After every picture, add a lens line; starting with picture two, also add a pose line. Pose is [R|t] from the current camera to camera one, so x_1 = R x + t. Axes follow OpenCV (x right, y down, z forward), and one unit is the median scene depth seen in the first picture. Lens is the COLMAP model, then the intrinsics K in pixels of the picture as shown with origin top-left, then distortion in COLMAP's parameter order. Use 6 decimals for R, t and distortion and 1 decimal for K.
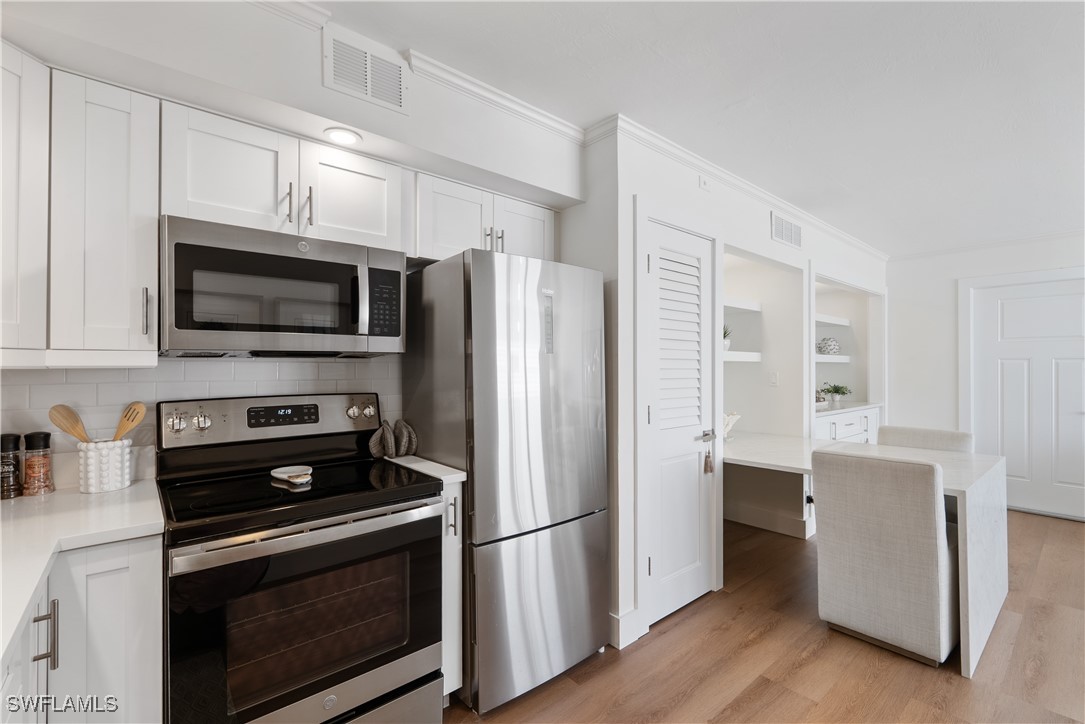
lens RADIAL K [[480.7, 0, 545.0], [0, 480.7, 363.5], [0, 0, 1]] dist [-0.001498, 0.001559]
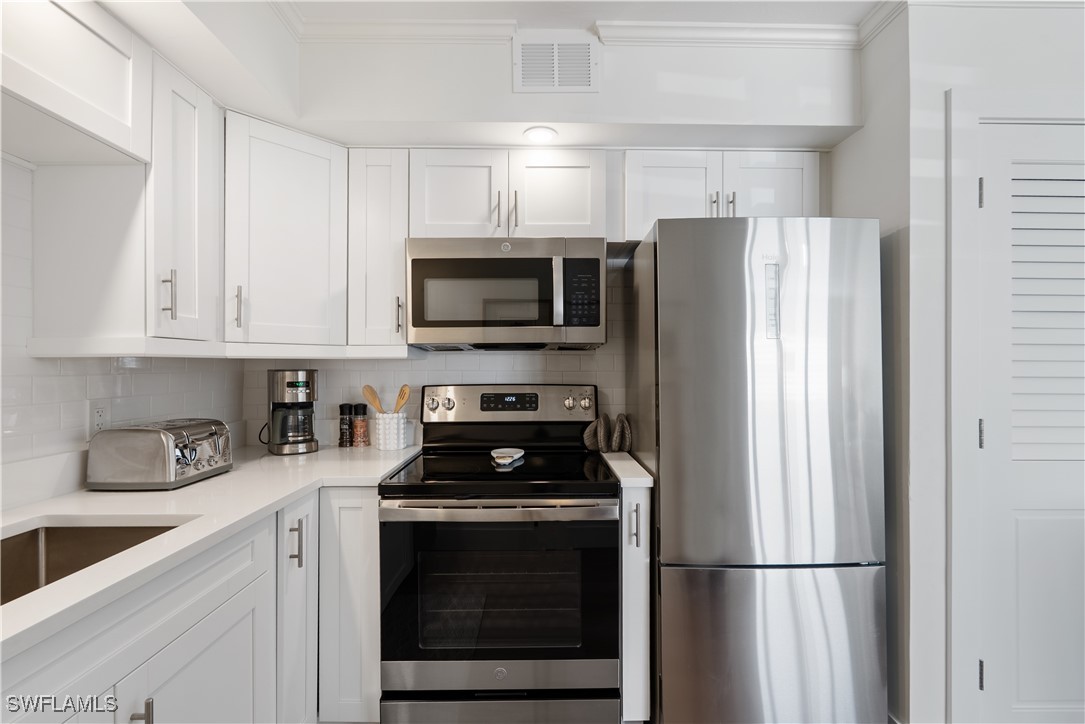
lens RADIAL K [[481.9, 0, 544.7], [0, 481.9, 362.3], [0, 0, 1]] dist [0.000170, 0.000050]
pose [[0.765684, -0.001448, -0.643215, 0.236233], [0.002563, 0.999996, 0.000800, 0.015329], [0.643211, -0.002261, 0.765685, 0.194638]]
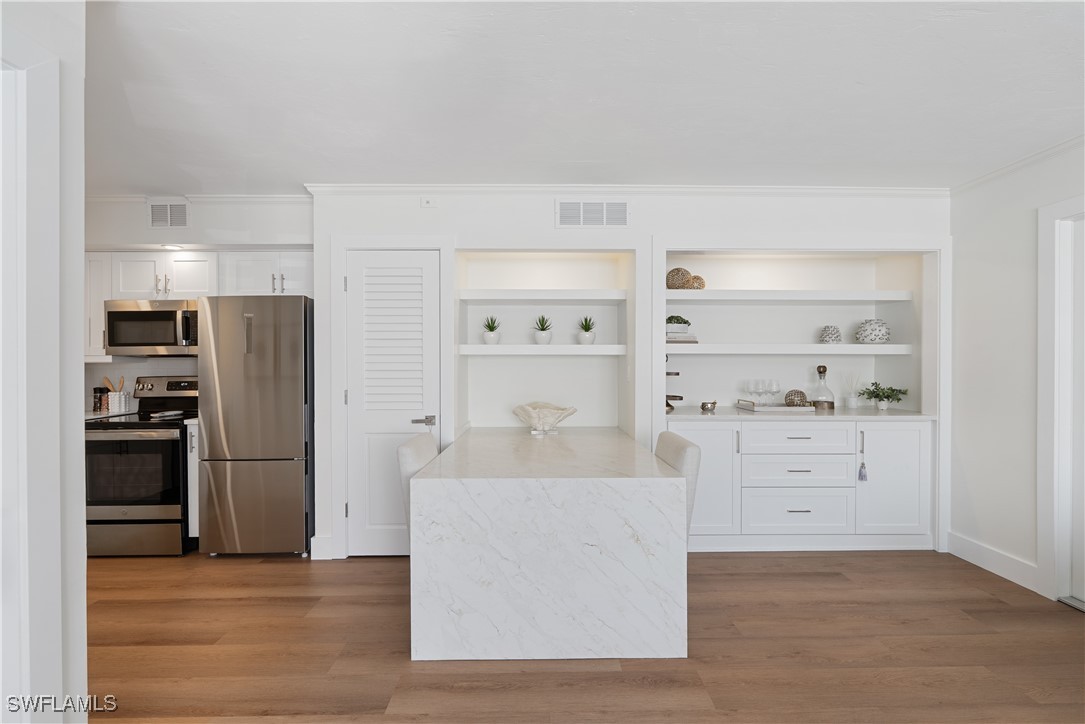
lens RADIAL K [[478.0, 0, 543.7], [0, 478.0, 364.6], [0, 0, 1]] dist [-0.003964, 0.000872]
pose [[0.765796, 0.001284, -0.643083, 1.902288], [0.006948, 0.999923, 0.010271, 0.008066], [0.643047, -0.012334, 0.765728, 0.432204]]
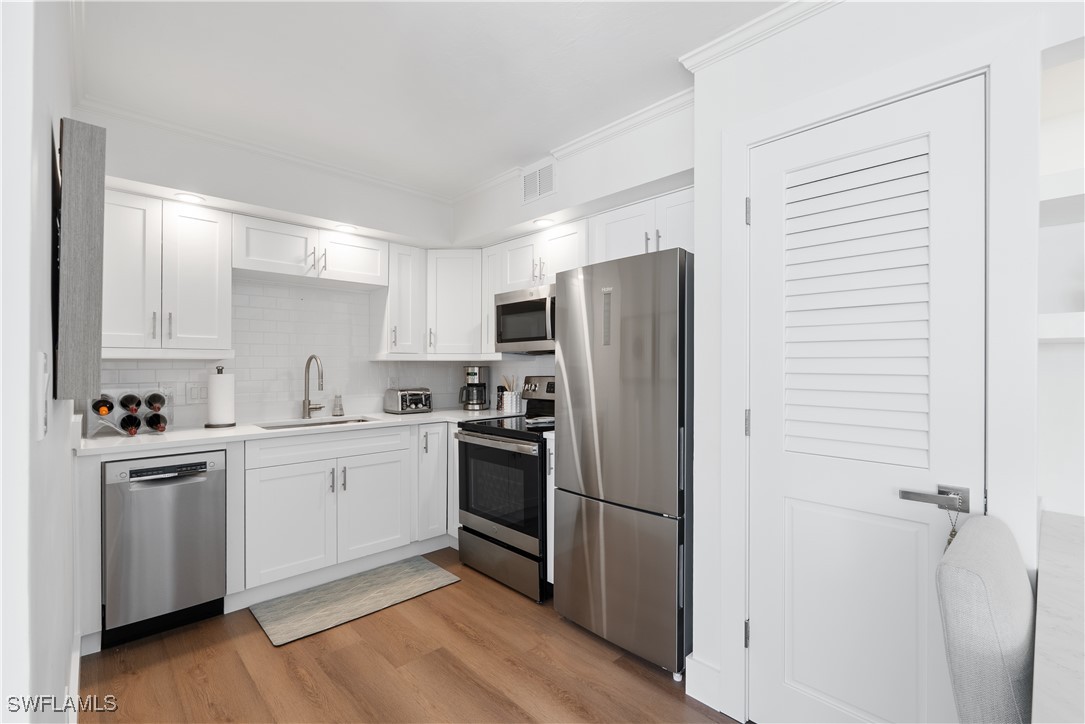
lens RADIAL K [[478.0, 0, 543.7], [0, 478.0, 364.6], [0, 0, 1]] dist [-0.003964, 0.000872]
pose [[0.049245, -0.000051, -0.998787, 1.163147], [0.005667, 0.999984, 0.000229, 0.023647], [0.998771, -0.005671, 0.049245, 0.847517]]
